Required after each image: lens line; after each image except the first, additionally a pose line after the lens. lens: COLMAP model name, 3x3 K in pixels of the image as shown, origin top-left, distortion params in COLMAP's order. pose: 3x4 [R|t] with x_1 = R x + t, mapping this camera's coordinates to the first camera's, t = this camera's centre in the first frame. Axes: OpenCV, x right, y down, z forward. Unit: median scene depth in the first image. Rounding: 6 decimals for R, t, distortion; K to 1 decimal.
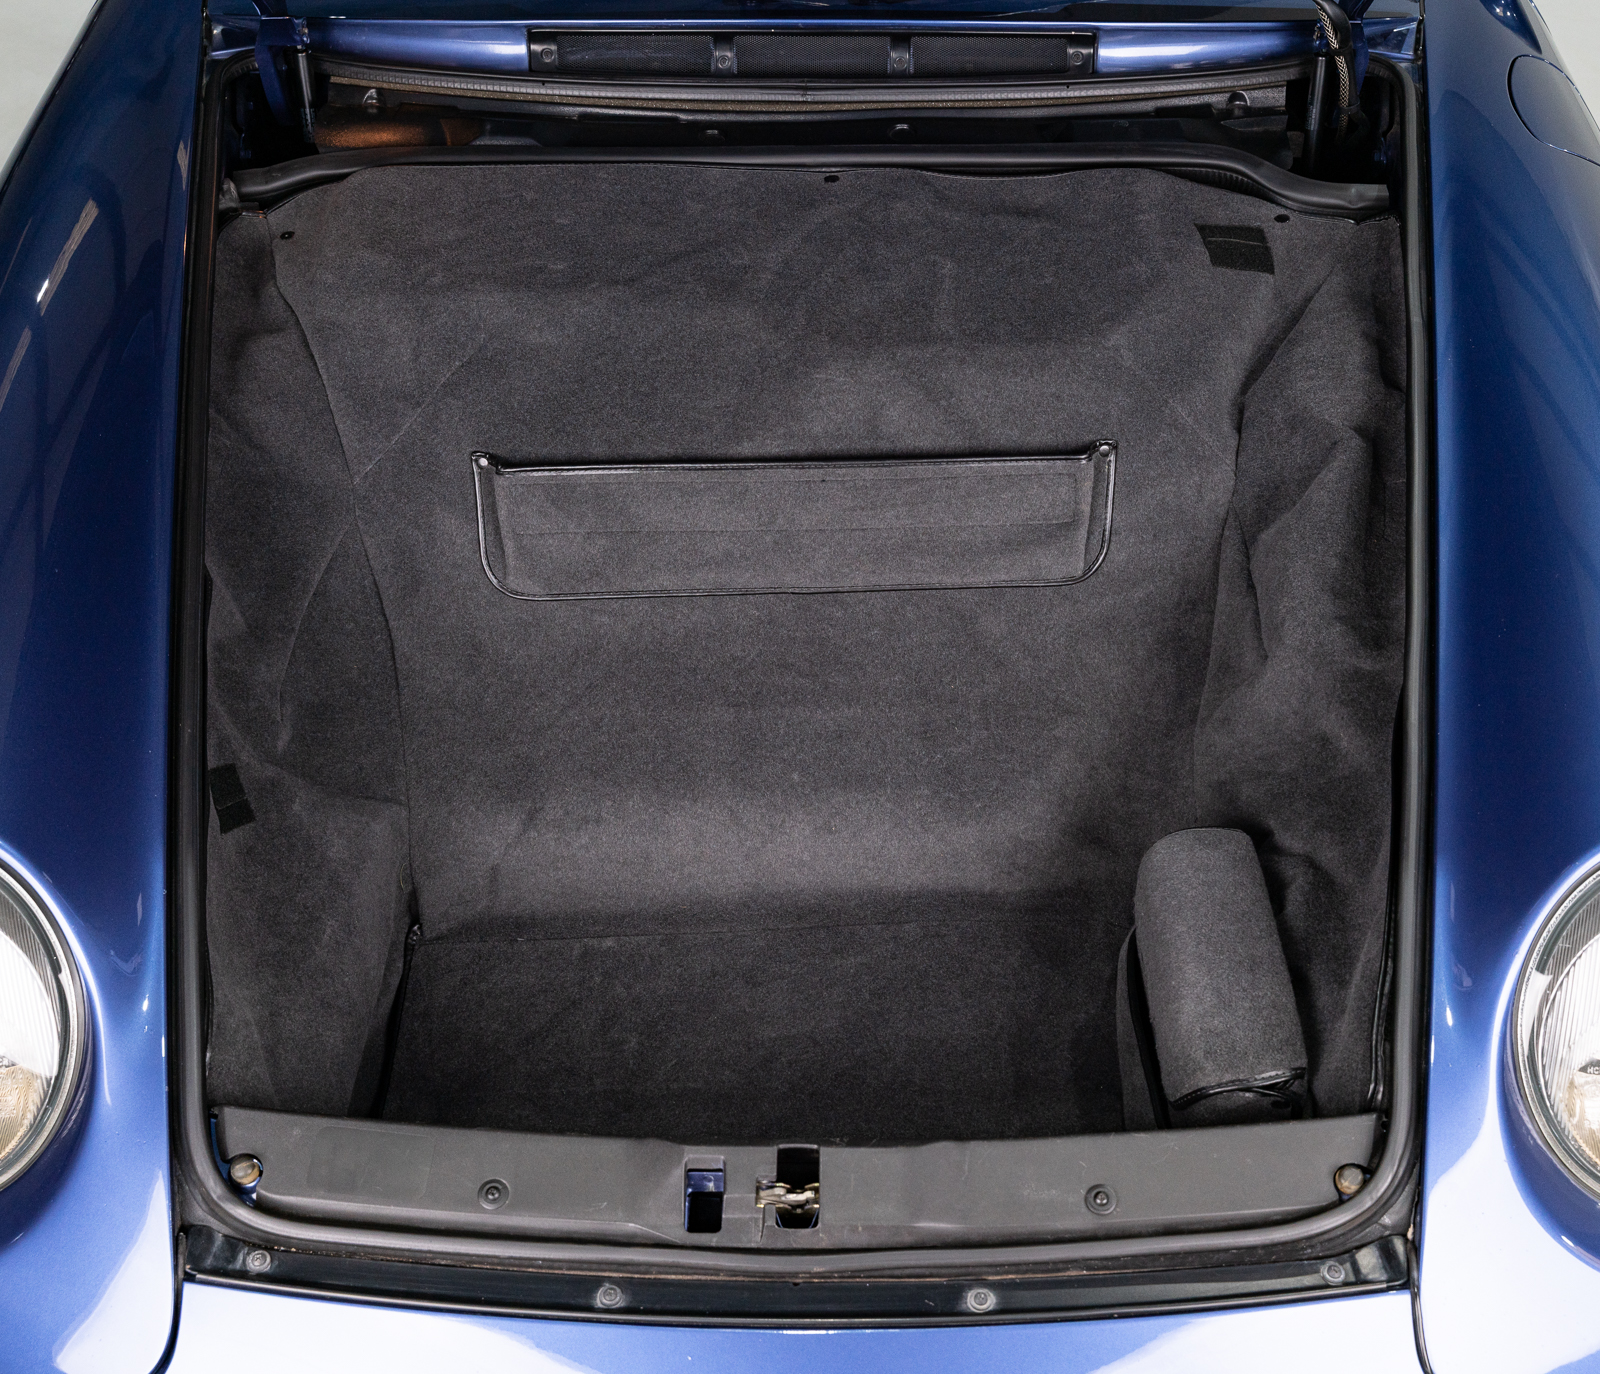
lens RADIAL K [[2021.2, 0, 800.0], [0, 2021.2, 687.0], [0, 0, 1]] dist [-0.017049, -0.004393]
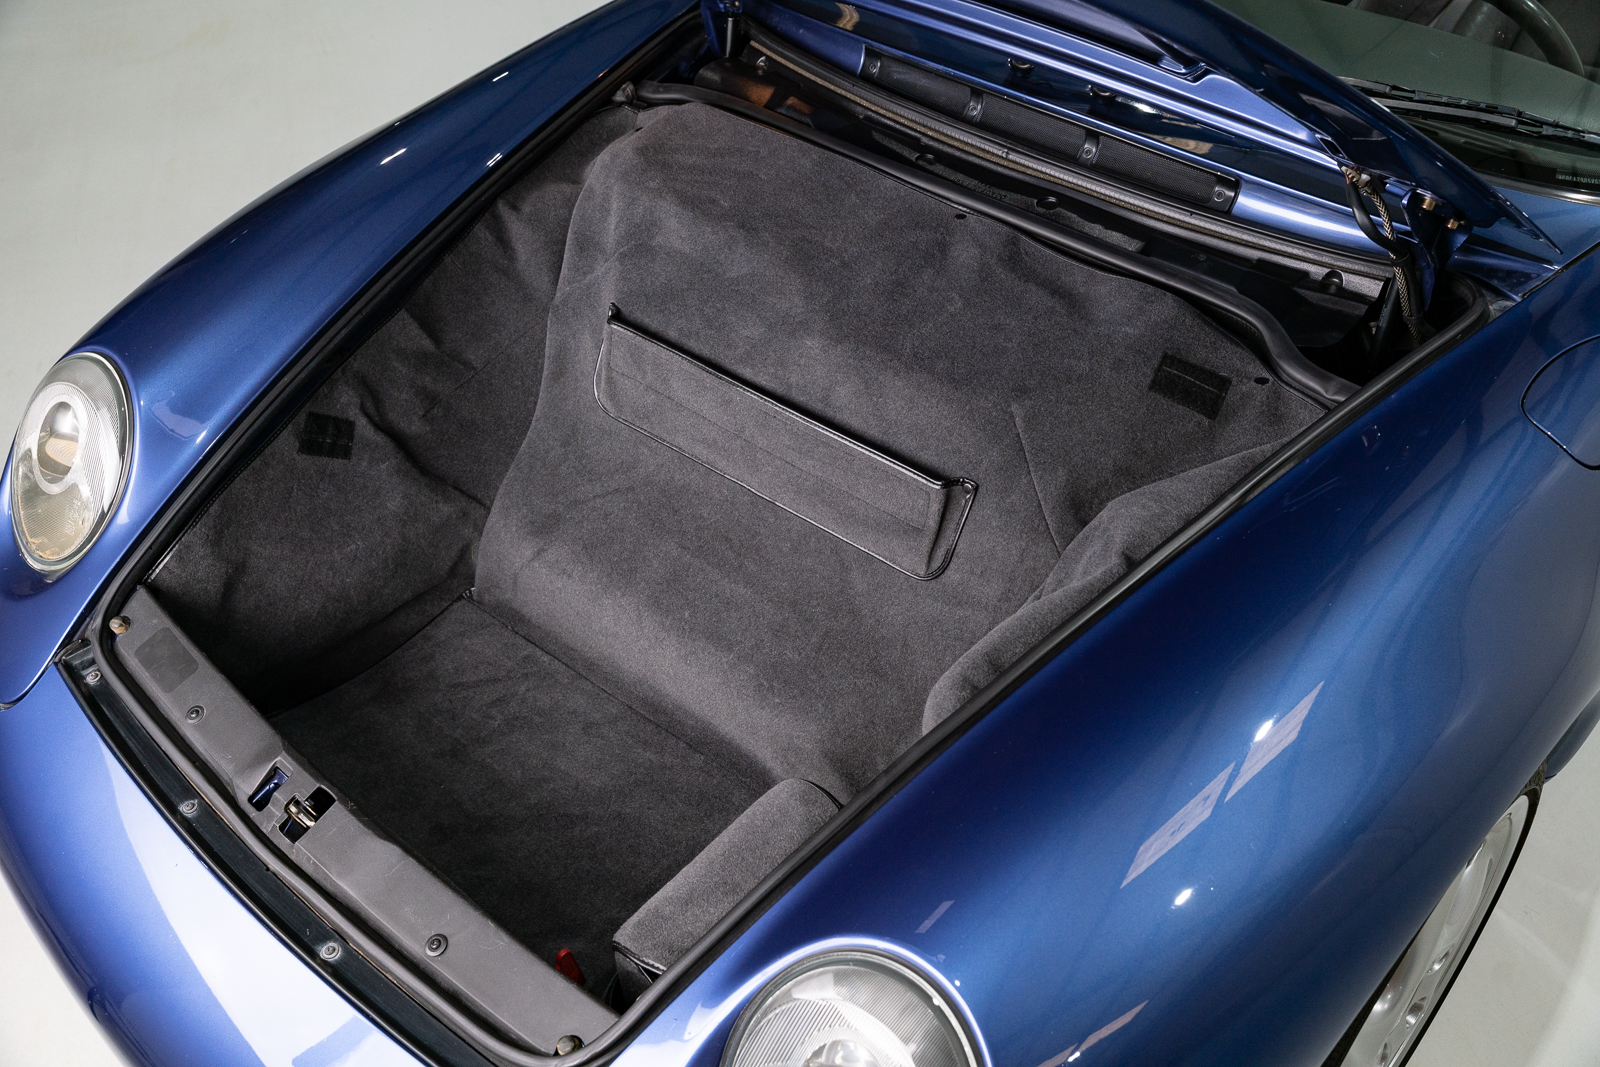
lens RADIAL K [[1500.1, 0, 800.0], [0, 1500.1, 533.5], [0, 0, 1]] dist [-0.019989, -0.006409]
pose [[0.743887, 0.432398, -0.509572, 0.505687], [-0.433617, 0.892482, 0.124311, -0.149807], [0.508535, 0.128486, 0.851401, 0.183390]]
